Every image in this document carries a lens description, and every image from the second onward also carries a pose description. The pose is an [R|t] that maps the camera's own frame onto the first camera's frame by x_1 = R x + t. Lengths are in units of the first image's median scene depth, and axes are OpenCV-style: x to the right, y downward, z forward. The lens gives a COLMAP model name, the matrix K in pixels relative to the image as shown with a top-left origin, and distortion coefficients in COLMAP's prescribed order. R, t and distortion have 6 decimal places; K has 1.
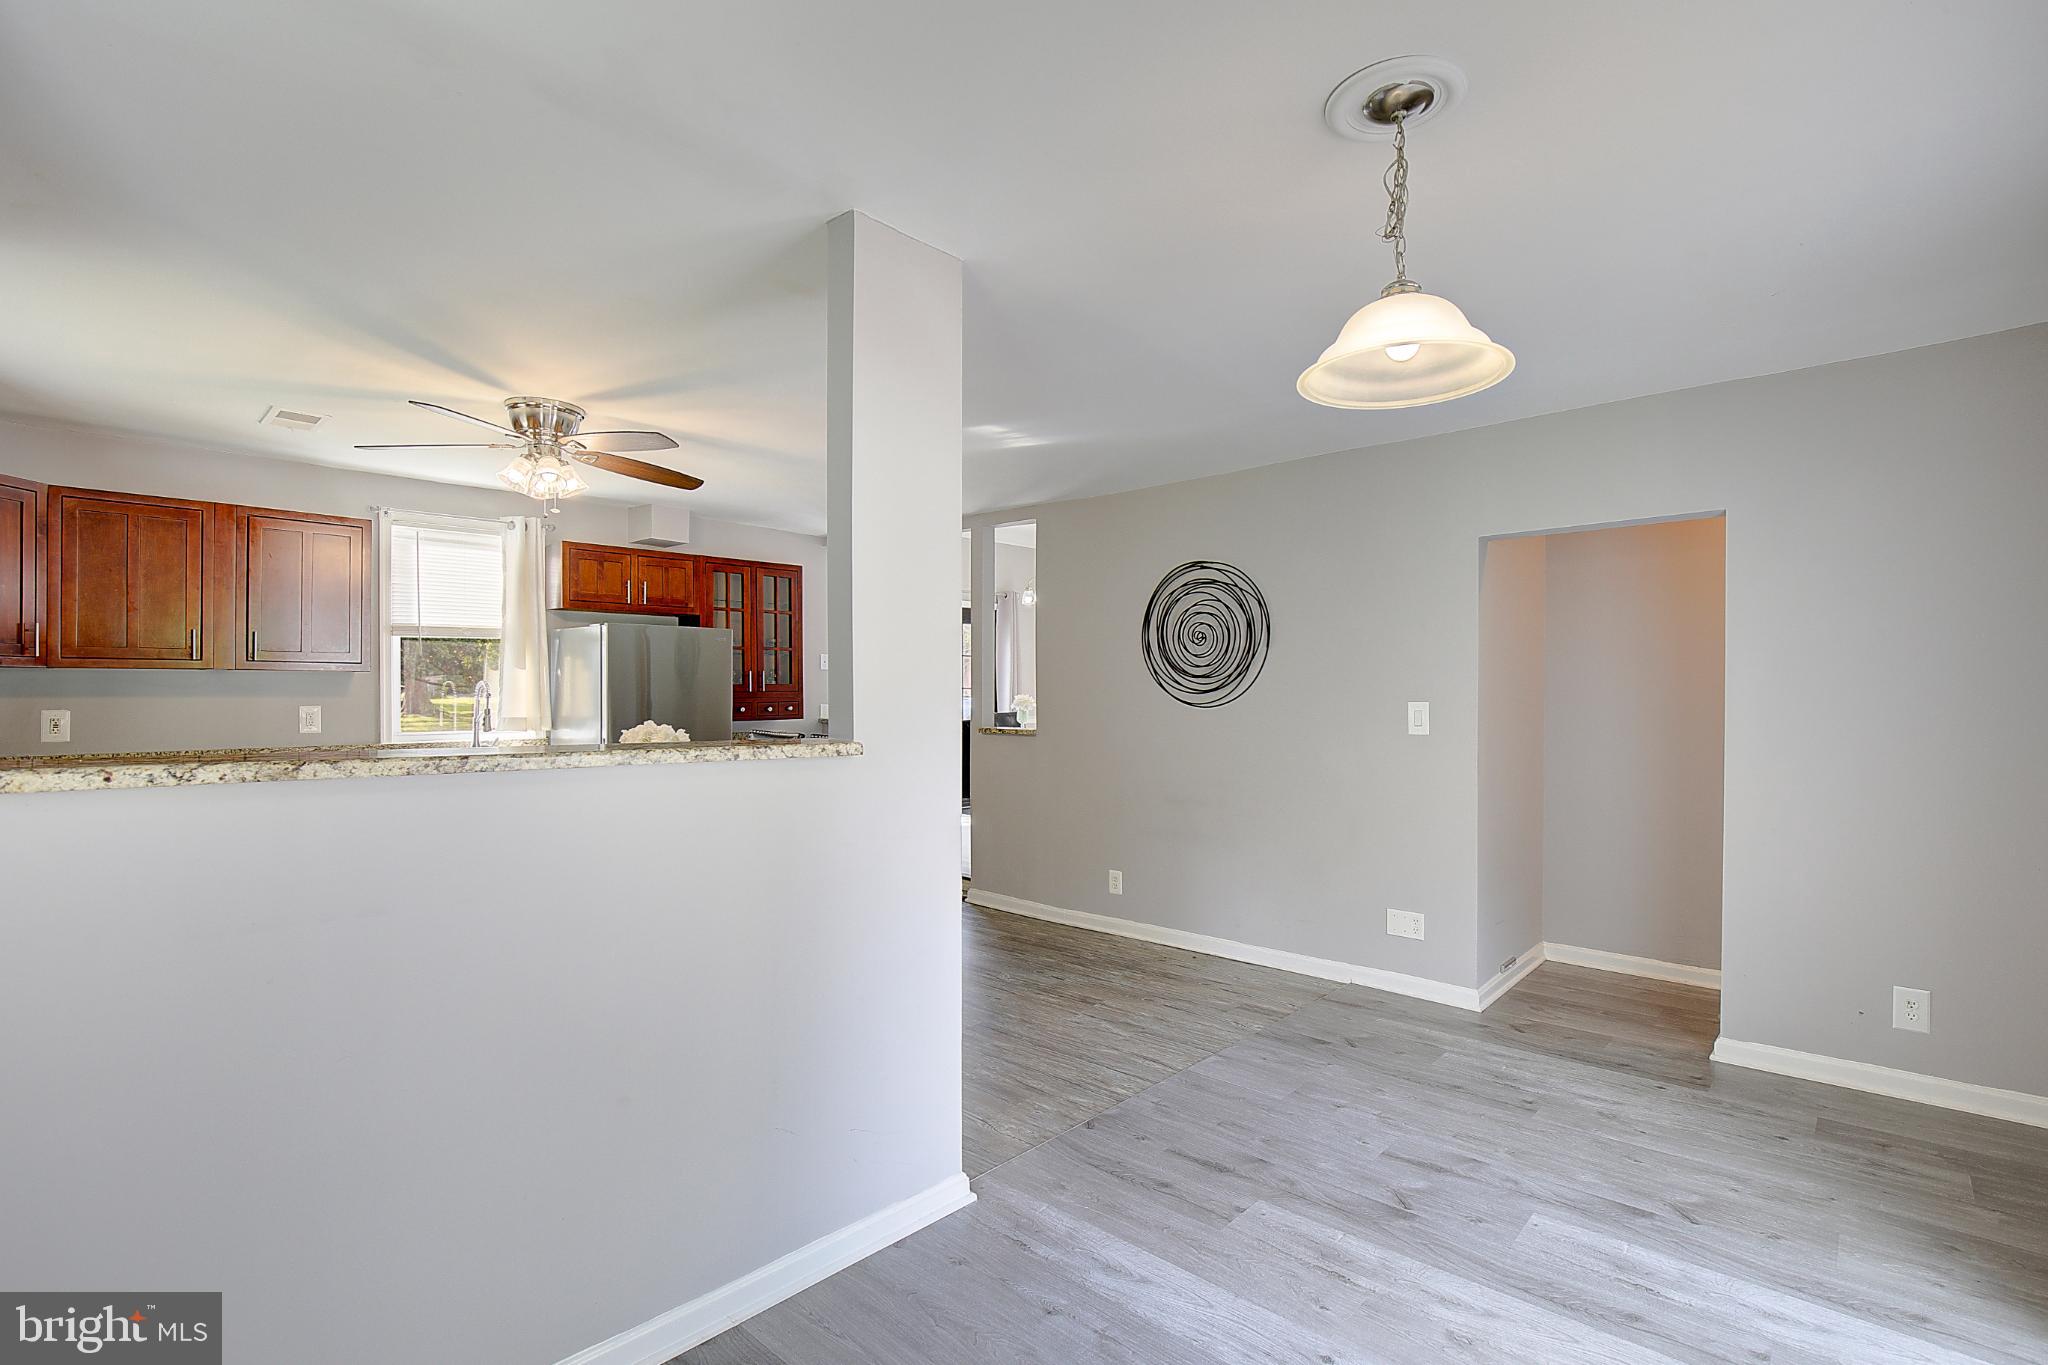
lens RADIAL K [[955.4, 0, 1060.7], [0, 955.4, 684.8], [0, 0, 1]] dist [-0.027743, 0.006062]
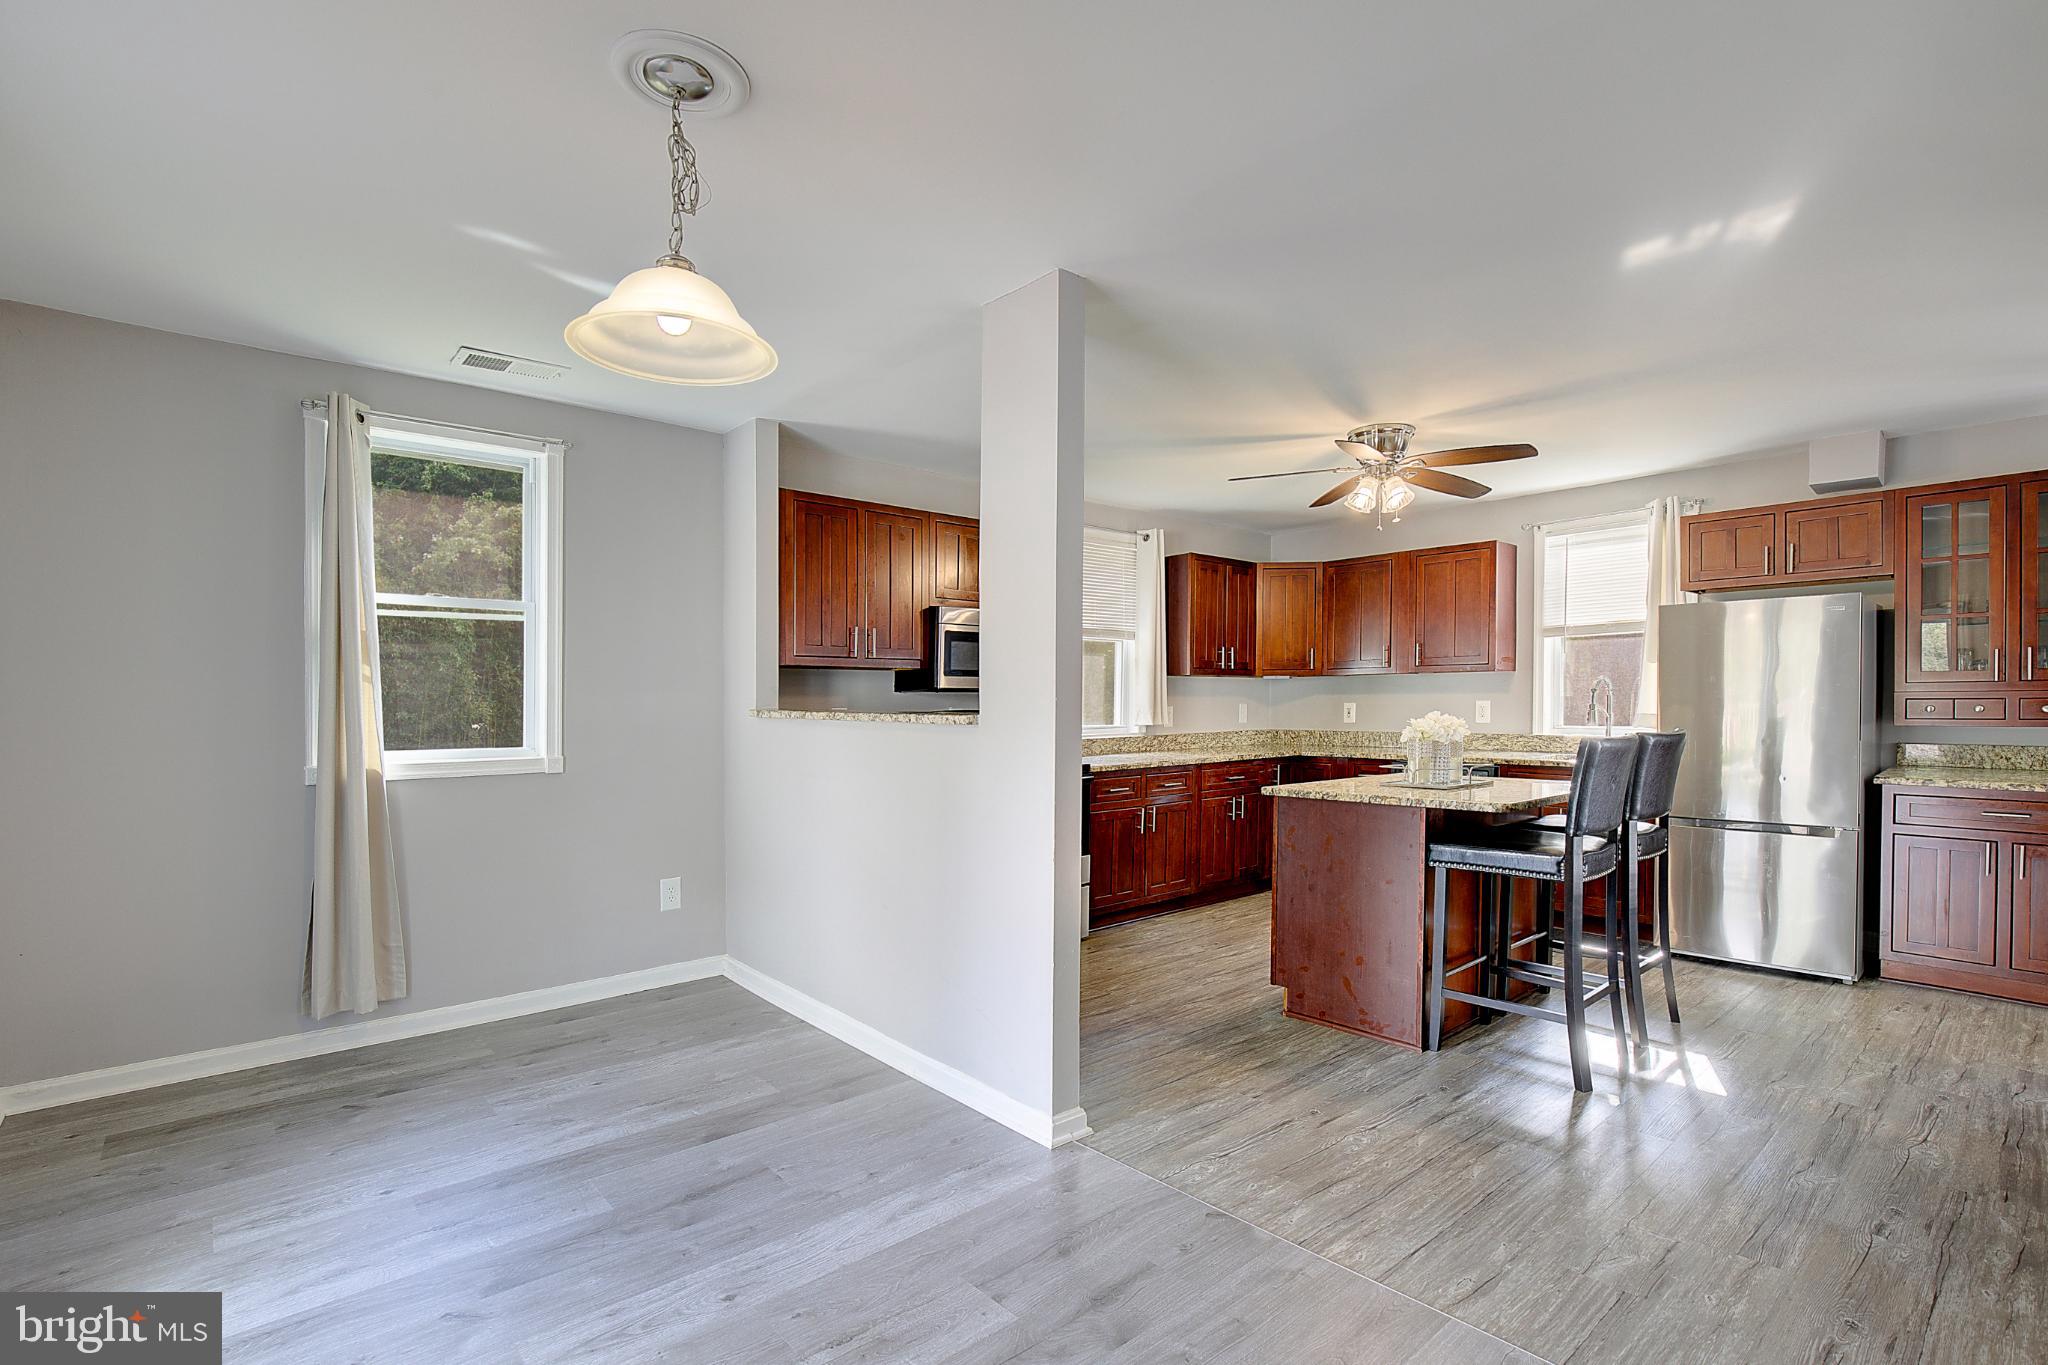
lens RADIAL K [[955.4, 0, 1037.2], [0, 955.4, 723.0], [0, 0, 1]] dist [-0.027743, 0.006062]
pose [[-0.106683, 0.019158, -0.994108, 0.466633], [0.012257, 0.999764, 0.017951, 0.021200], [0.994217, -0.010269, -0.106893, 0.531633]]
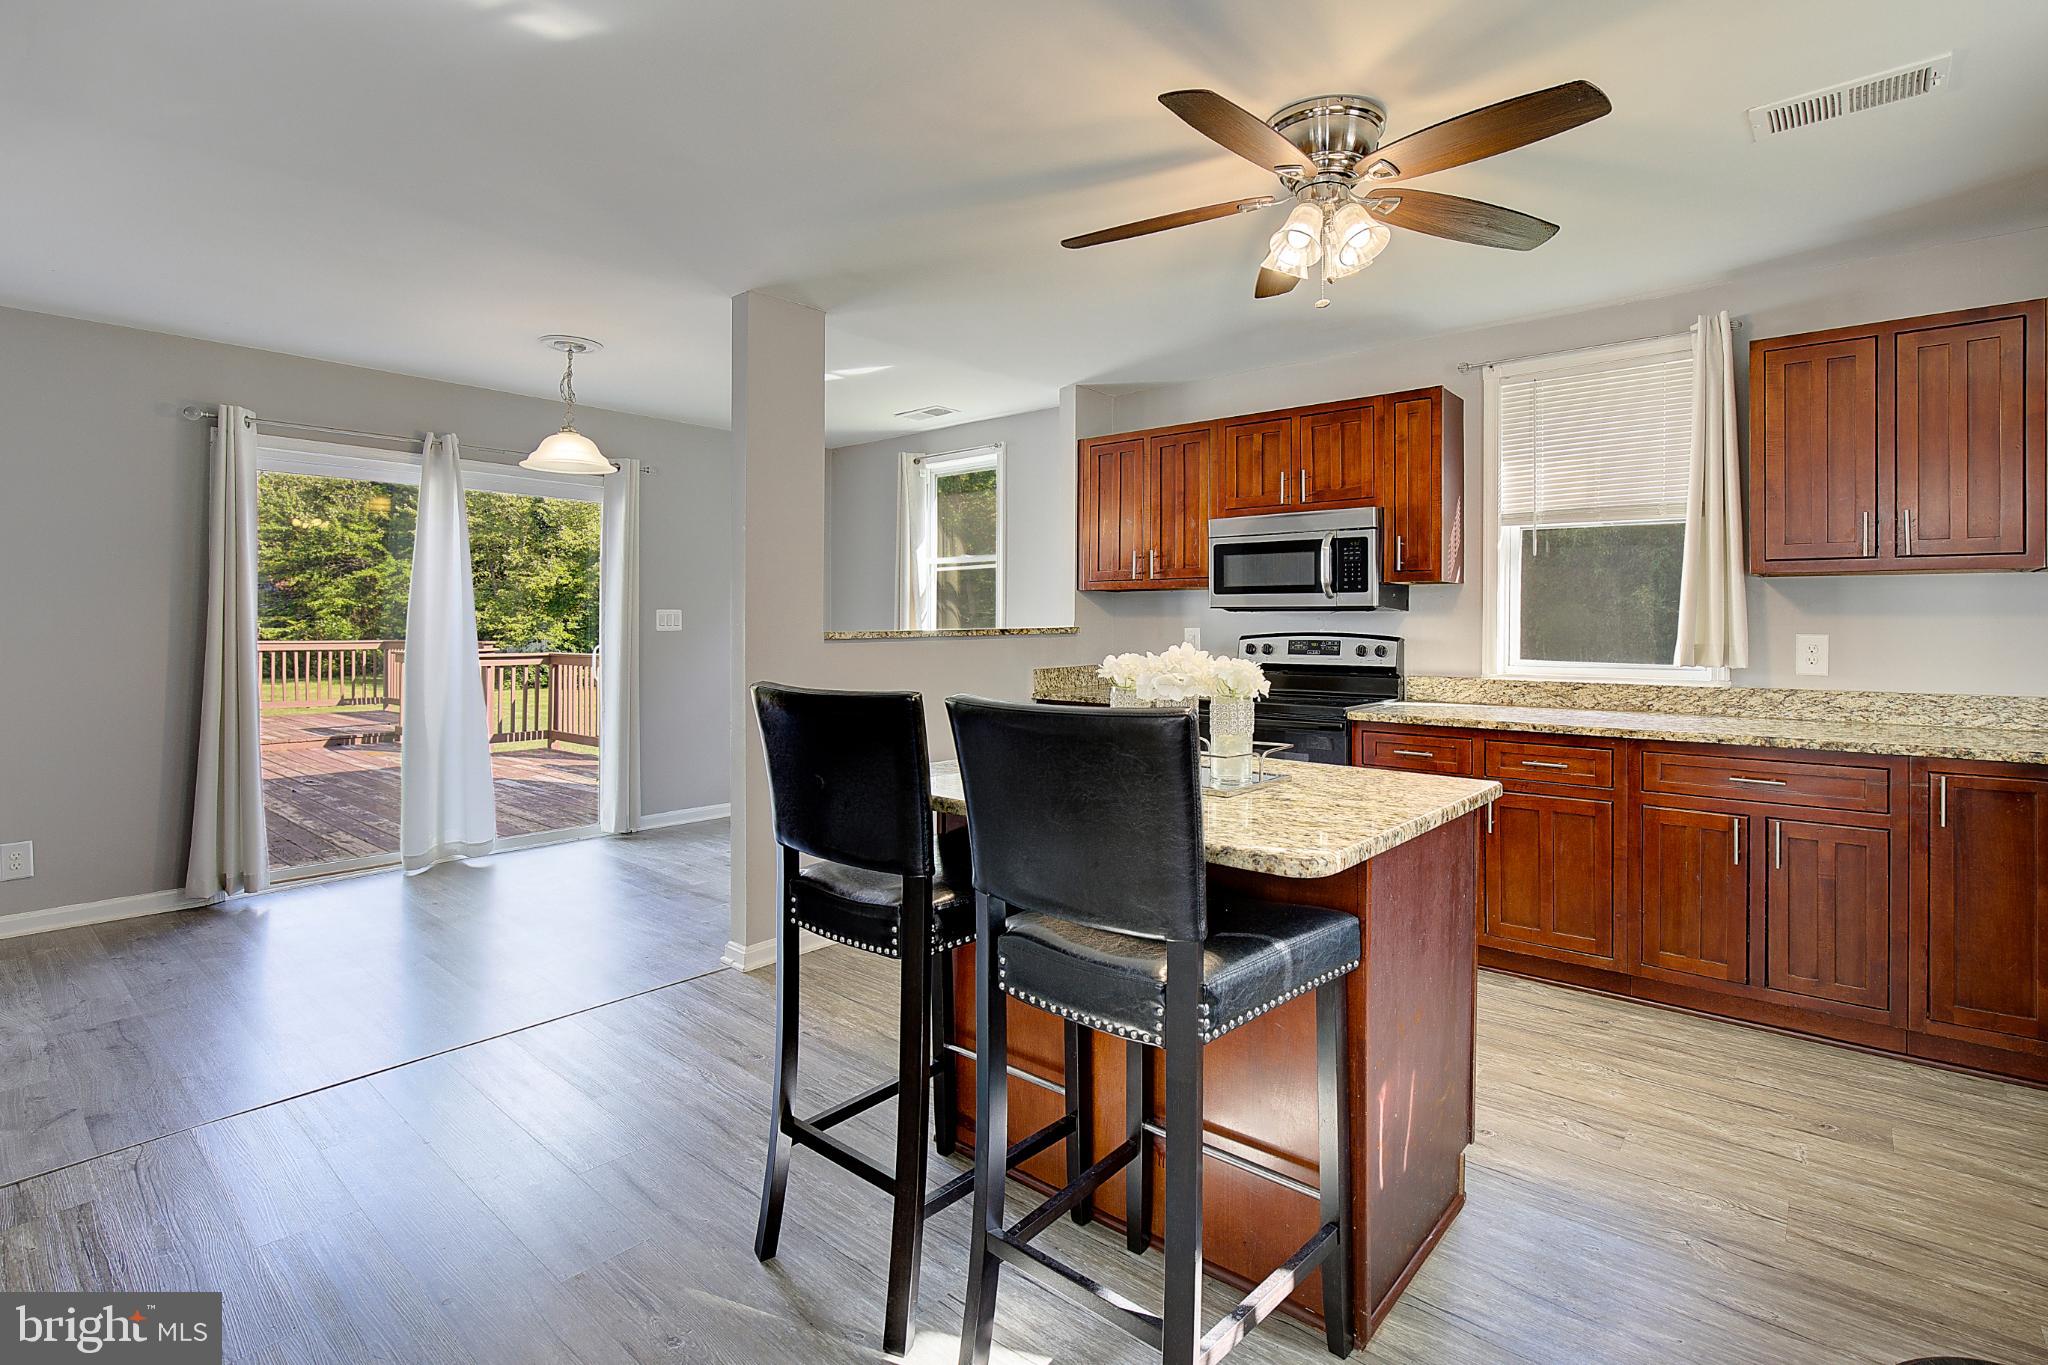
lens RADIAL K [[955.4, 0, 1057.5], [0, 955.4, 620.1], [0, 0, 1]] dist [-0.027743, 0.006062]
pose [[-0.999140, -0.002897, -0.041354, -0.276402], [-0.002539, 0.999959, -0.008704, 0.021037], [0.041378, -0.008591, -0.999107, 1.191477]]
